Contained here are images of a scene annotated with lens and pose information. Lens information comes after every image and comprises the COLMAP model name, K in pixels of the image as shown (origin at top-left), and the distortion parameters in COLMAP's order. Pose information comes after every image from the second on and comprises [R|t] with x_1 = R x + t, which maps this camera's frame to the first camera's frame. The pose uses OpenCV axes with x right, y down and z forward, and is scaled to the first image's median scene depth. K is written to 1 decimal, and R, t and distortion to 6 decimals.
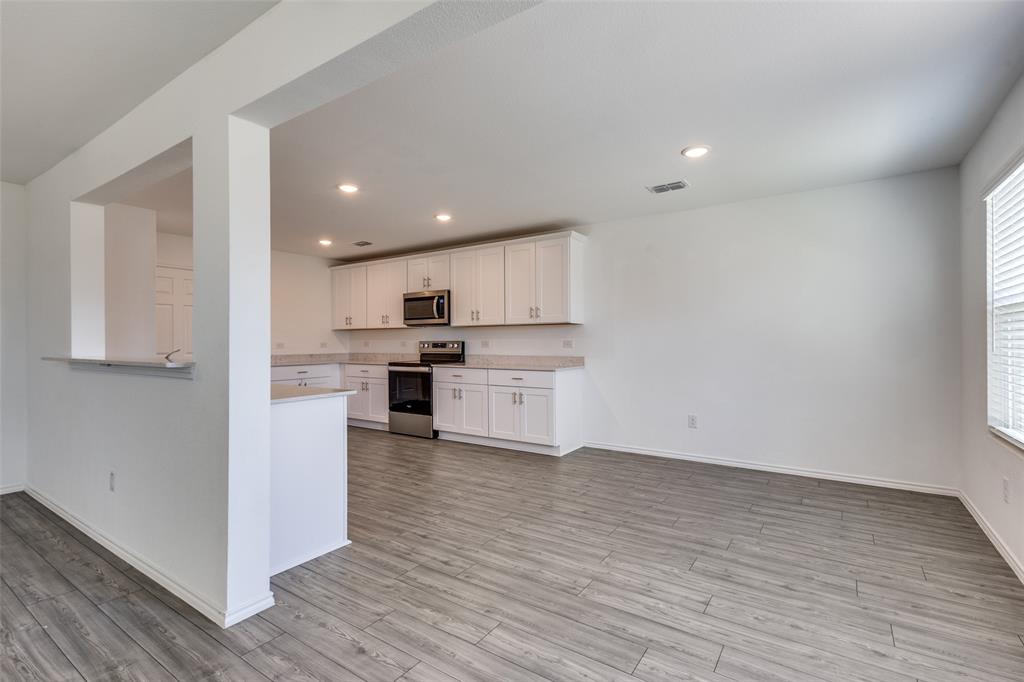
lens RADIAL K [[481.7, 0, 510.8], [0, 481.7, 341.1], [0, 0, 1]] dist [0.011789, -0.001523]
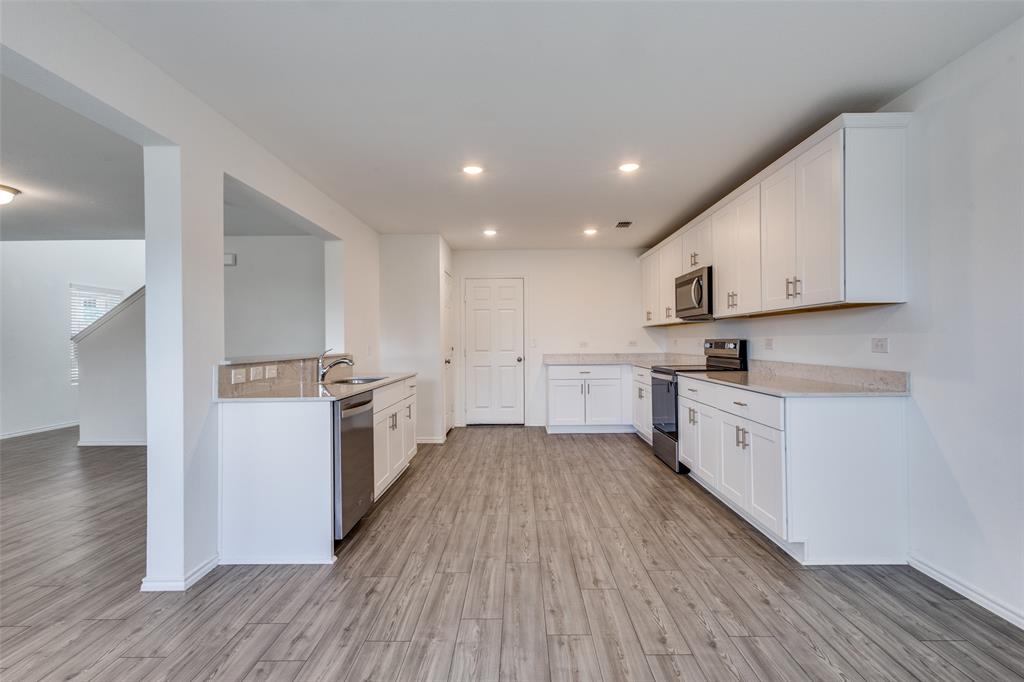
lens RADIAL K [[481.7, 0, 513.4], [0, 481.7, 336.3], [0, 0, 1]] dist [0.011789, -0.001523]
pose [[0.554548, -0.006781, -0.832124, 0.412860], [0.002904, 0.999976, -0.006214, -0.001334], [0.832147, 0.001029, 0.554554, 0.523290]]
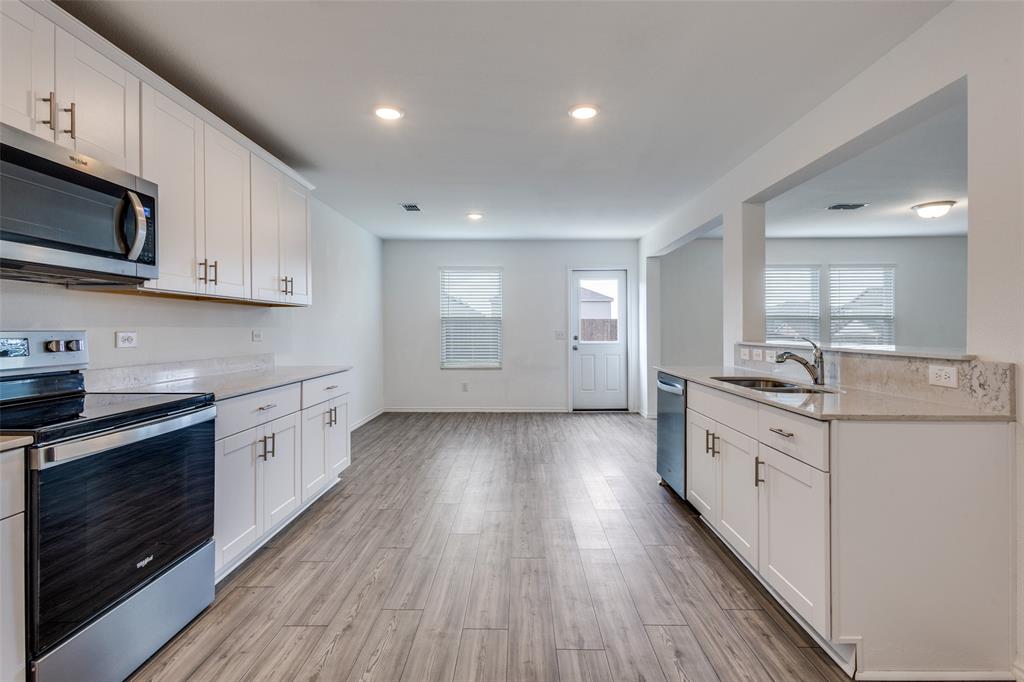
lens RADIAL K [[481.7, 0, 513.9], [0, 481.7, 337.9], [0, 0, 1]] dist [0.011789, -0.001523]
pose [[-0.561286, -0.004447, 0.827610, -0.793759], [0.011216, 0.999853, 0.012980, 0.005066], [-0.827546, 0.016568, -0.561154, 1.369331]]
